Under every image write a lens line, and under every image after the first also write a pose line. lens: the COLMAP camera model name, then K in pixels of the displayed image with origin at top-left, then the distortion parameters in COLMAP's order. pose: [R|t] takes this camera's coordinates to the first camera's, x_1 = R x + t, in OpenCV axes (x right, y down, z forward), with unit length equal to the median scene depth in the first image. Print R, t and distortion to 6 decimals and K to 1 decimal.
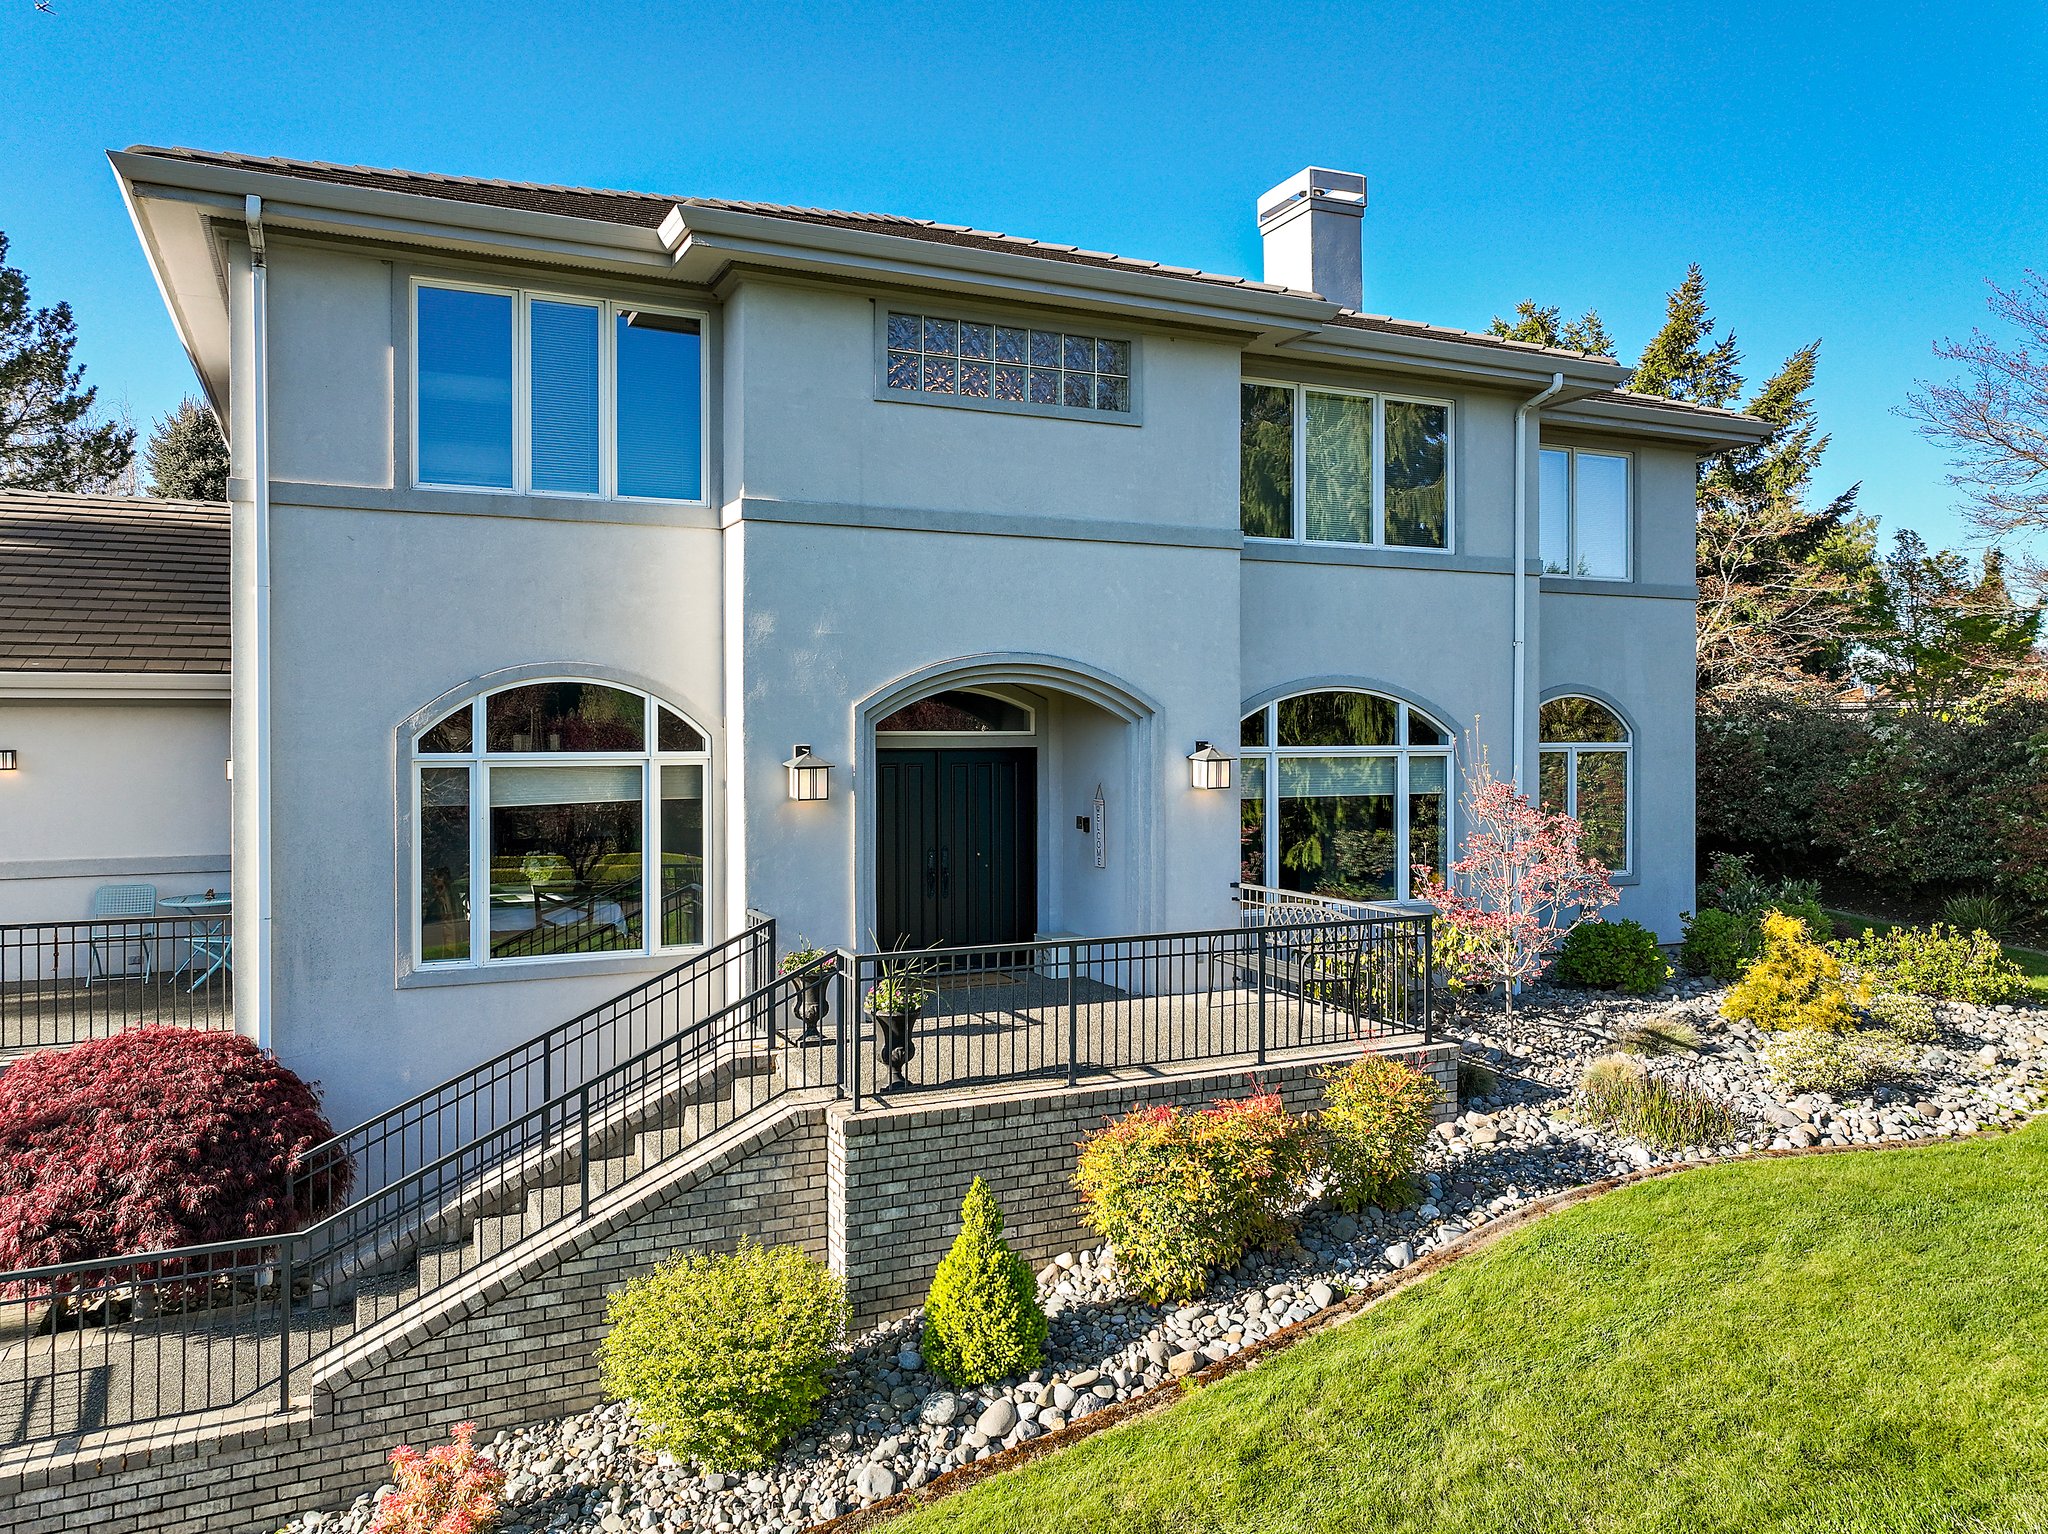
lens RADIAL K [[1446.5, 0, 1028.1], [0, 1446.5, 744.6], [0, 0, 1]] dist [0.000693, 0.011602]
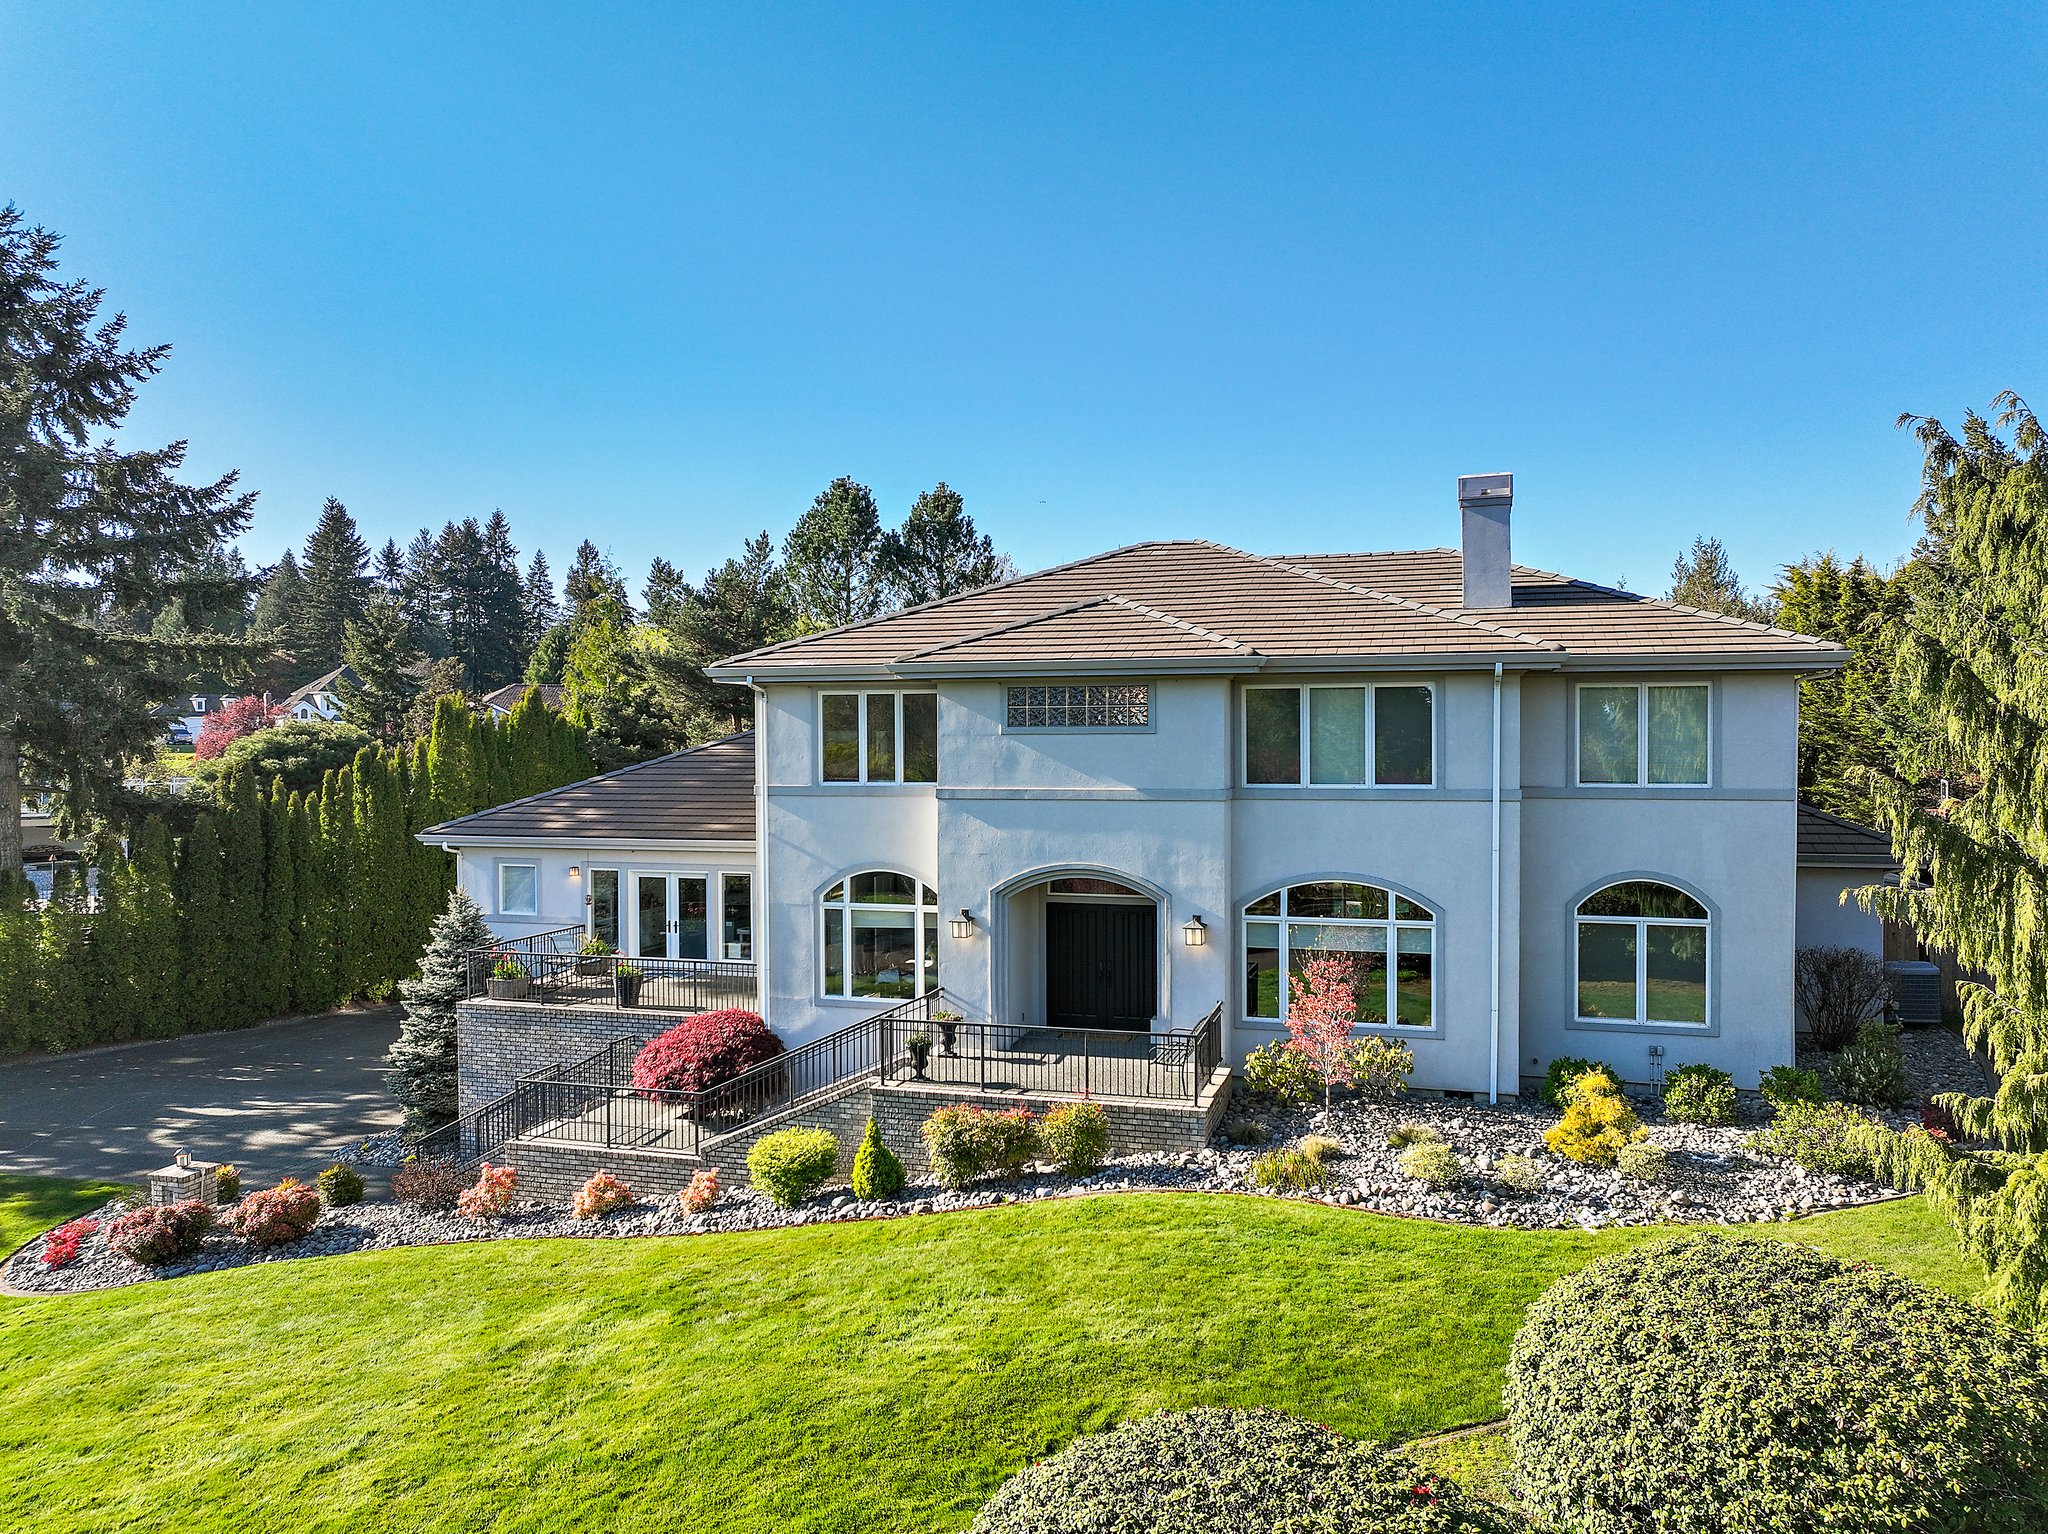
lens RADIAL K [[1446.5, 0, 1028.5], [0, 1446.5, 762.4], [0, 0, 1]] dist [0.000693, 0.011602]
pose [[0.747277, 0.011871, -0.664406, 1.263948], [-0.004022, 0.999903, 0.013341, -0.233946], [0.664500, -0.007297, 0.747252, -0.451314]]
